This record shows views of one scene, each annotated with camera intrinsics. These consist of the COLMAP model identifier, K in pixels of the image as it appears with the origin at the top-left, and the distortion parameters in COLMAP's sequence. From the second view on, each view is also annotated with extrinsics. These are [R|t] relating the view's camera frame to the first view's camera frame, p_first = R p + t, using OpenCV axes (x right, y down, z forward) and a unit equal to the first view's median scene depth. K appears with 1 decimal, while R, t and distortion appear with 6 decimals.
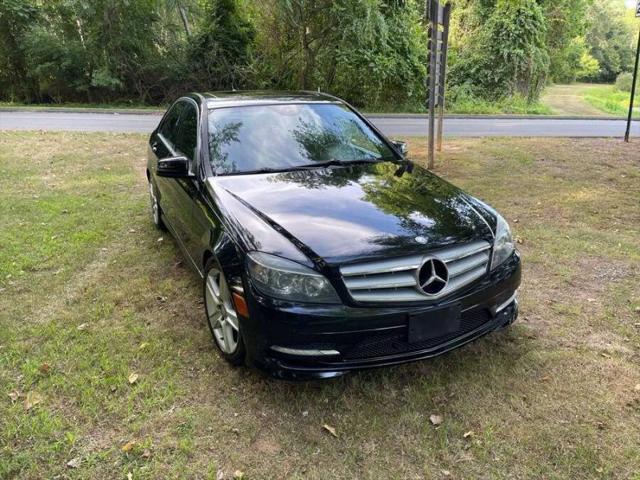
lens RADIAL K [[484.4, 0, 316.5], [0, 484.4, 259.0], [0, 0, 1]] dist [0.075188, -0.108281]
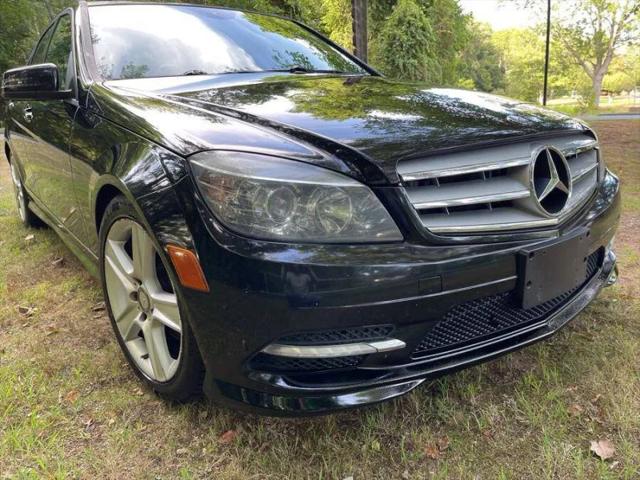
lens RADIAL K [[484.4, 0, 319.0], [0, 484.4, 253.0], [0, 0, 1]] dist [0.075188, -0.108281]
pose [[0.977213, -0.085841, 0.194127, -0.103430], [0.098131, 0.993675, -0.054590, 0.100023], [-0.188213, 0.072396, 0.979456, 0.437707]]
